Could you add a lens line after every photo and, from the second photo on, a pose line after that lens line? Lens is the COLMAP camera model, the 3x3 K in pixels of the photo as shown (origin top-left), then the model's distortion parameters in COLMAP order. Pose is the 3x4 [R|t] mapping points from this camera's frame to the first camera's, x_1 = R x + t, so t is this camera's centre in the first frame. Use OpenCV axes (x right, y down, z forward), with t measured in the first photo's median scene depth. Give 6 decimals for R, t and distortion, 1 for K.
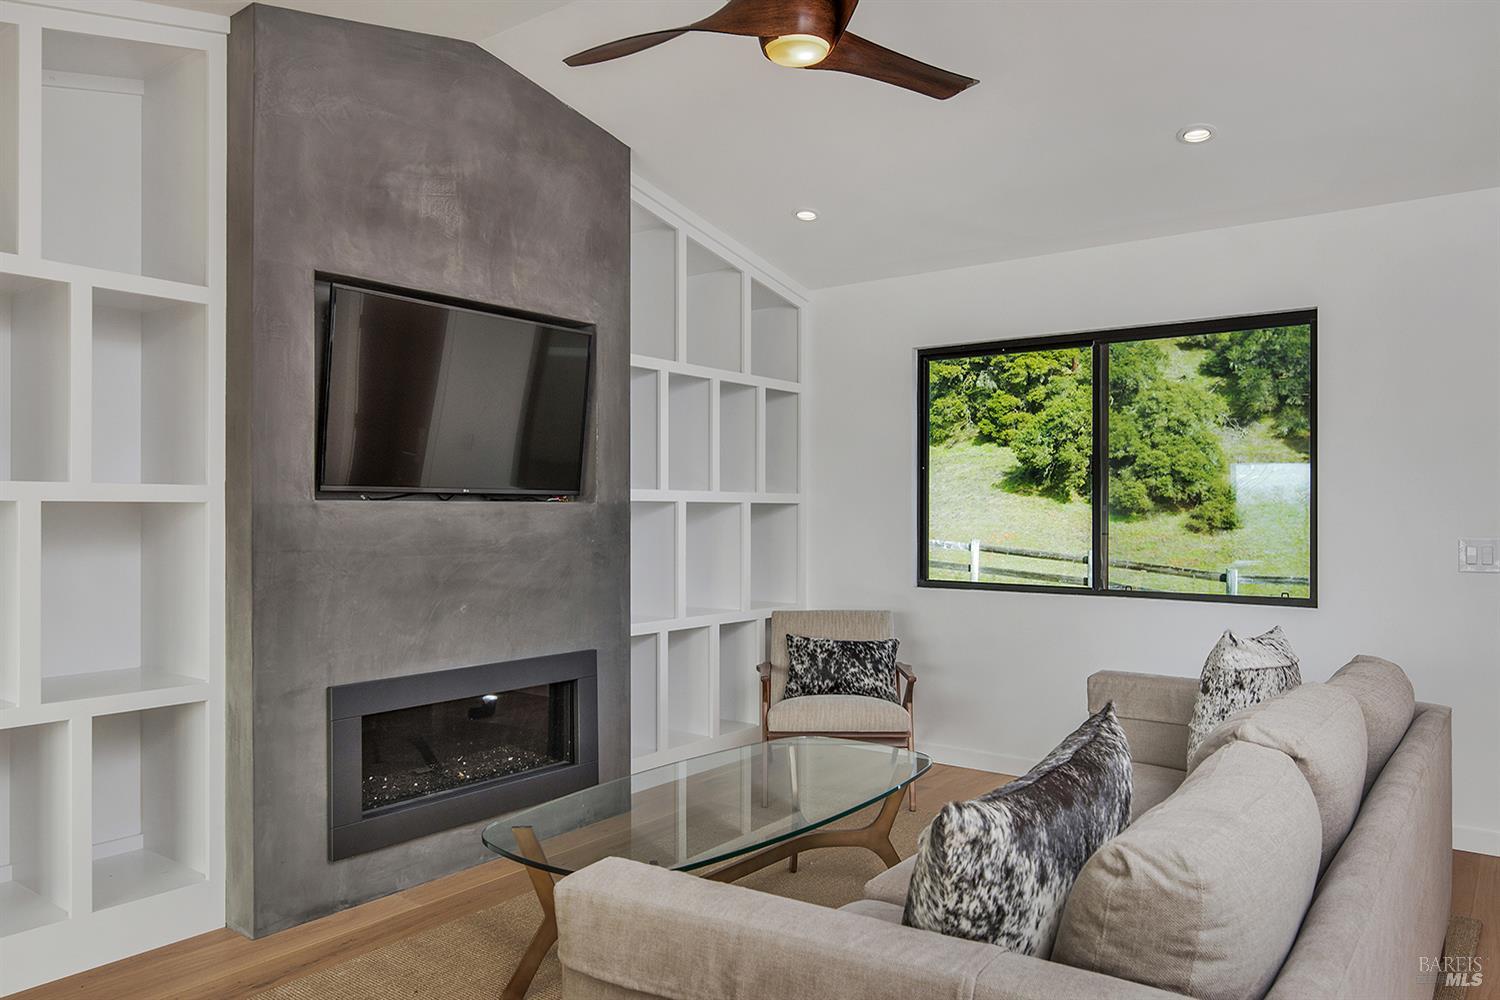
lens RADIAL K [[1046.3, 0, 751.1], [0, 1046.3, 511.0], [0, 0, 1]] dist [-0.052182, -0.000492]
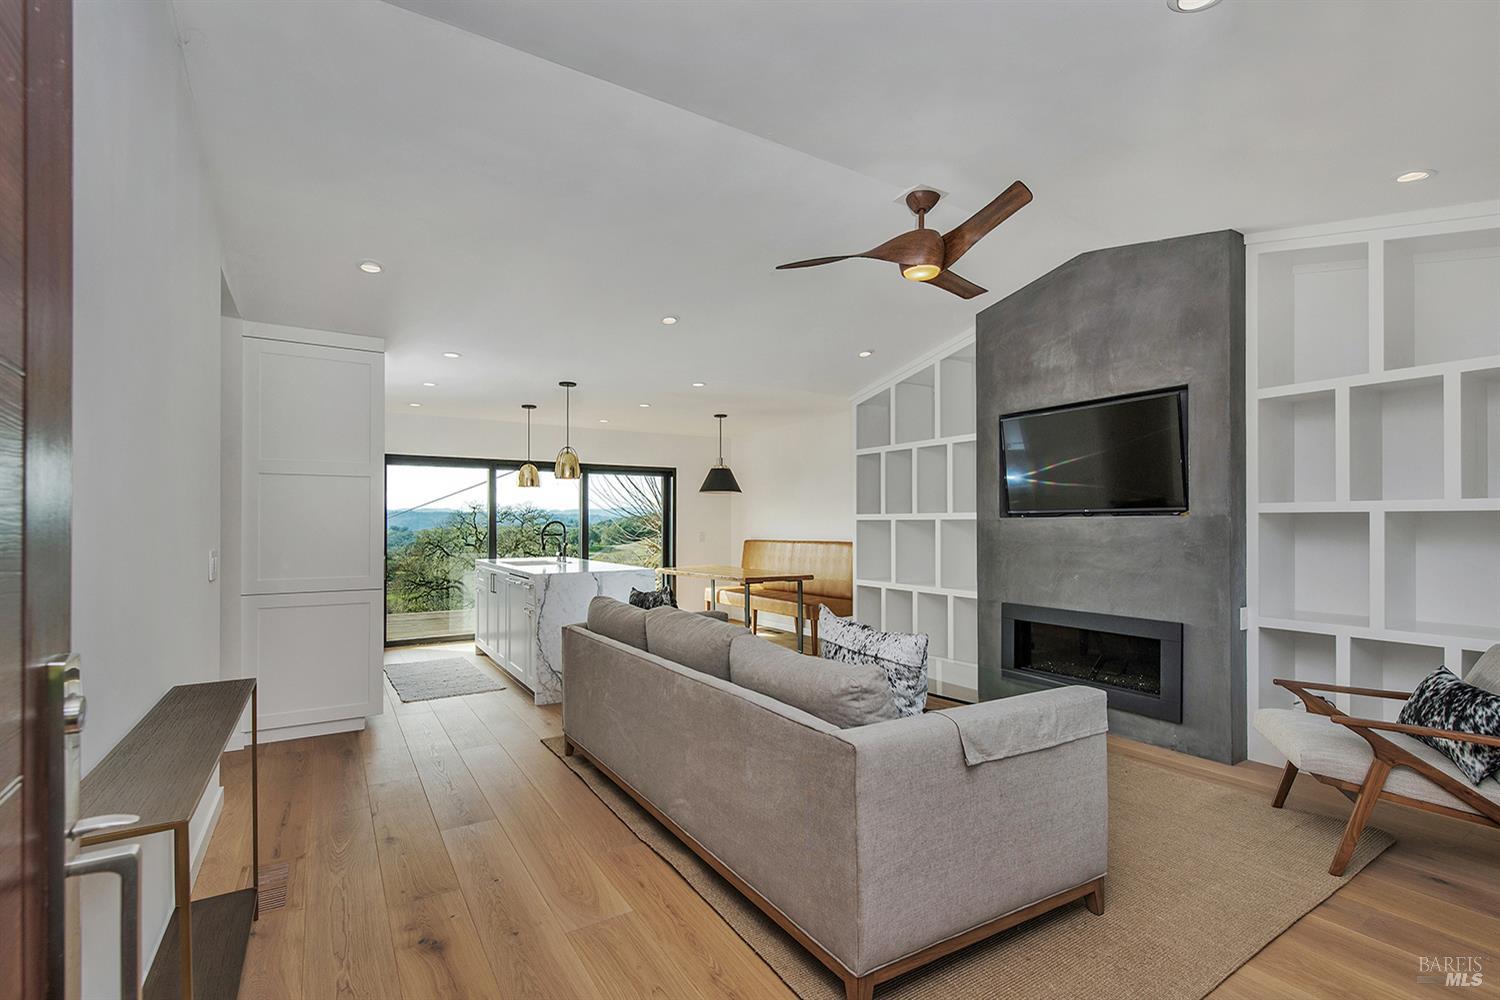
lens RADIAL K [[676.7, 0, 752.9], [0, 676.7, 508.7], [0, 0, 1]] dist [0.000003, -0.004365]
pose [[-0.366193, -0.019827, -0.930328, 0.963008], [0.006605, 0.999692, -0.023905, 0.000467], [0.930516, -0.014899, -0.365949, 0.878071]]
